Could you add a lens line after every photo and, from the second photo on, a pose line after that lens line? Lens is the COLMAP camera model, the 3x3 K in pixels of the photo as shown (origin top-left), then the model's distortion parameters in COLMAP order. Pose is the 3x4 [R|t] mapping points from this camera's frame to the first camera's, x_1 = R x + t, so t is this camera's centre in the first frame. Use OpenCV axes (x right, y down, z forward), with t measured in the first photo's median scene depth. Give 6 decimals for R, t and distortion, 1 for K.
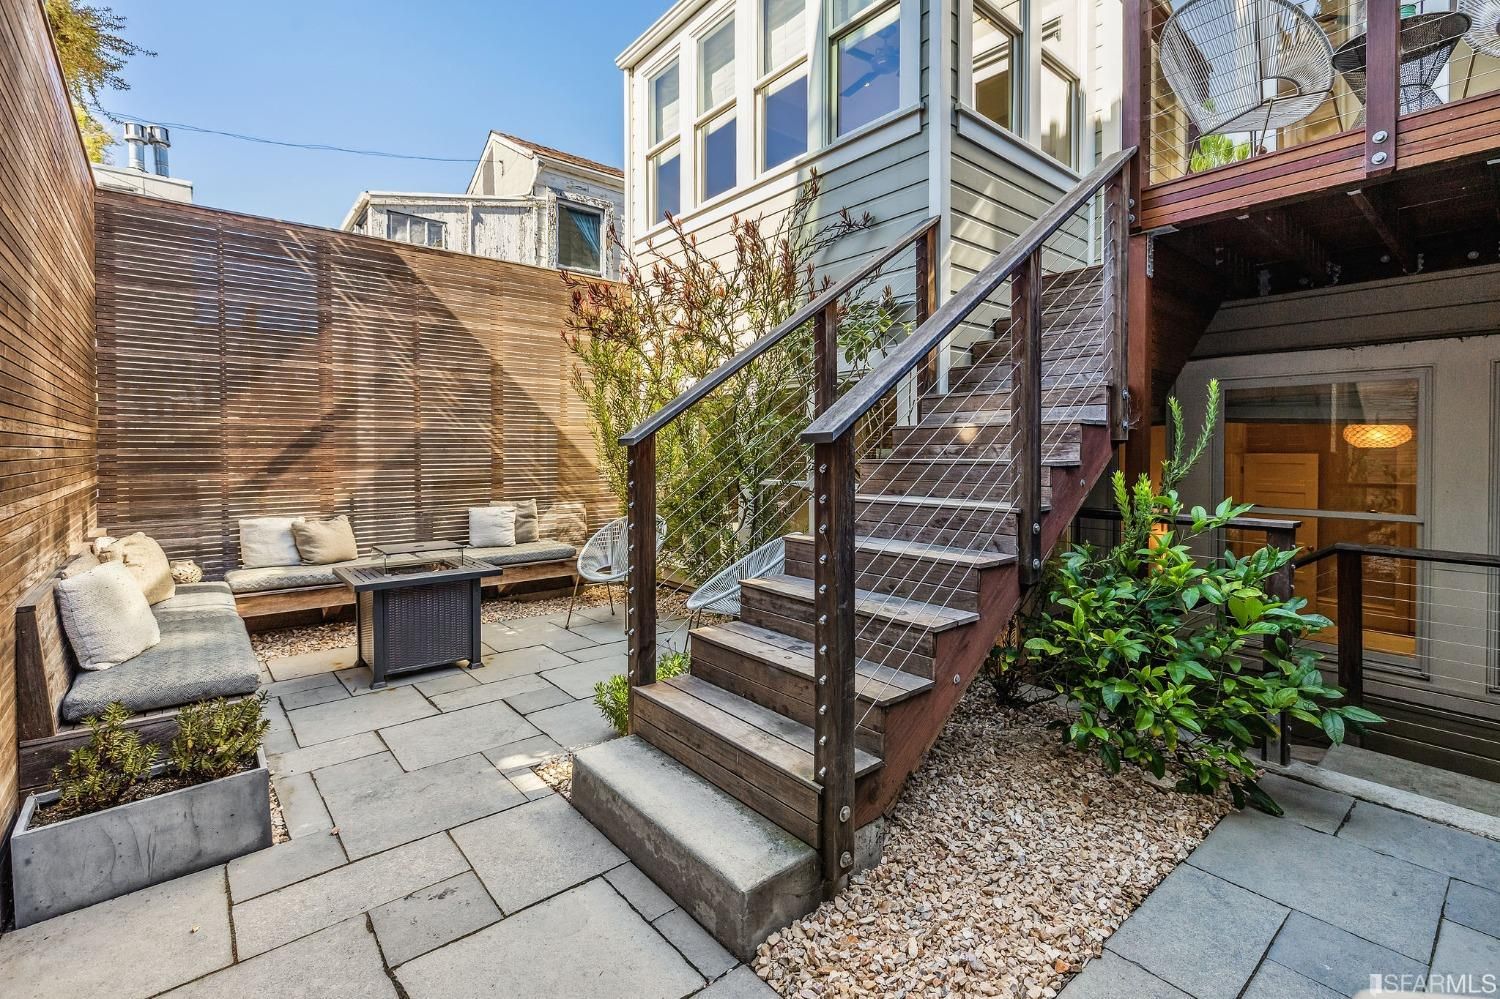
lens RADIAL K [[647.5, 0, 756.9], [0, 647.5, 466.6], [0, 0, 1]] dist [-0.001506, 0.001397]
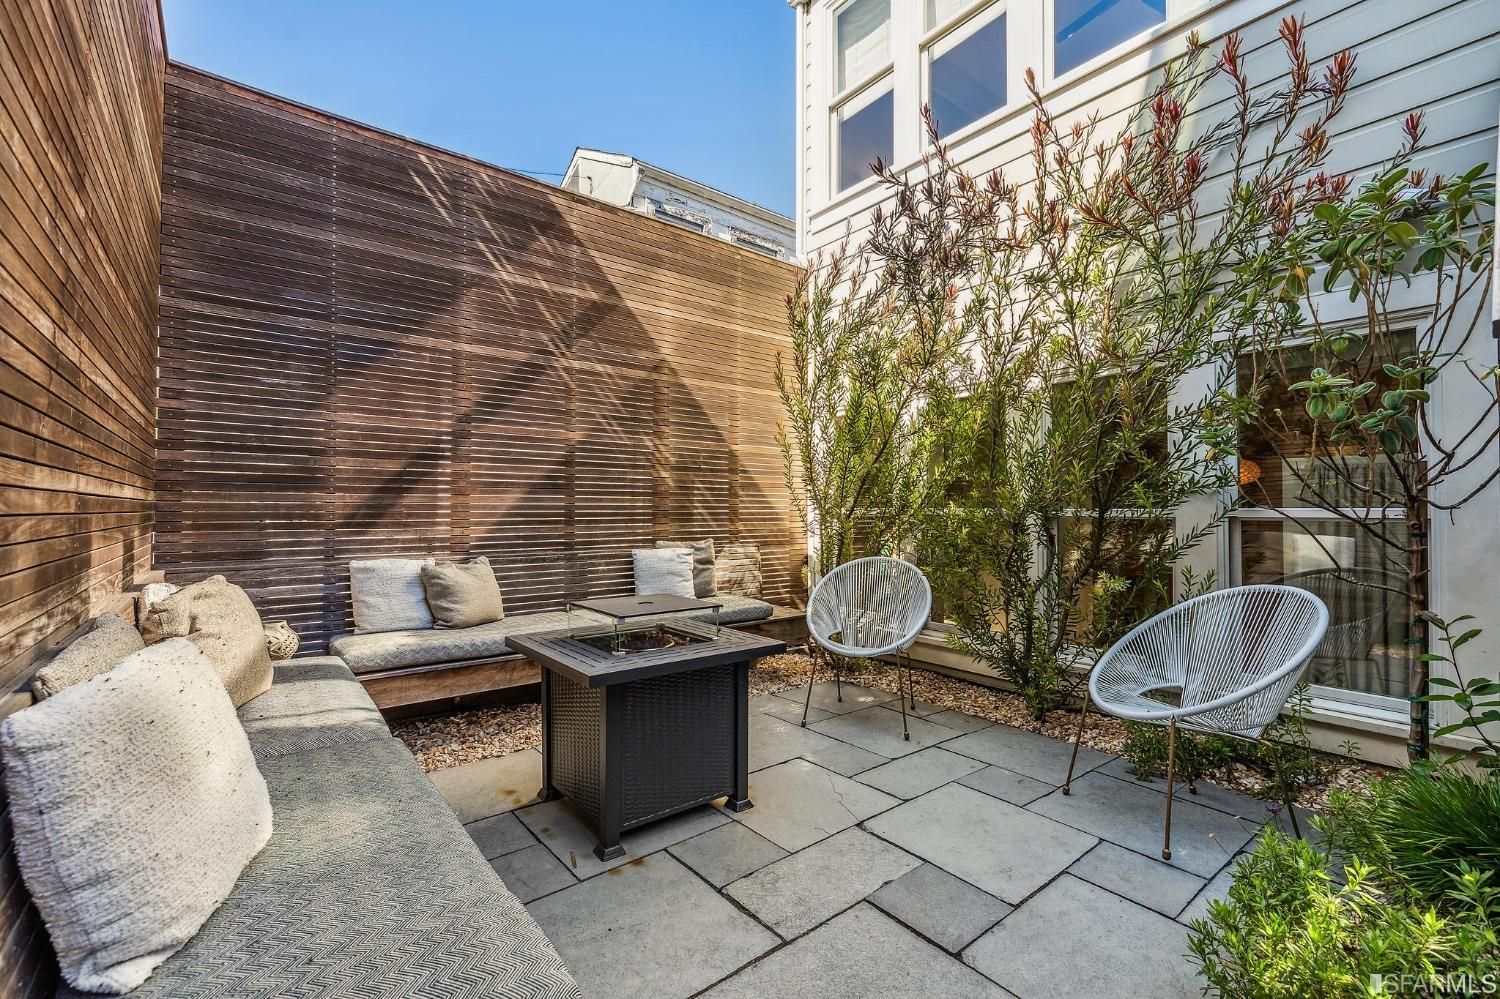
lens RADIAL K [[647.5, 0, 750.4], [0, 647.5, 496.9], [0, 0, 1]] dist [-0.001506, 0.001397]
pose [[0.998333, -0.000463, -0.057711, -0.322433], [-0.001663, 0.999321, -0.036794, 0.037420], [0.057689, 0.036829, 0.997655, 0.324709]]
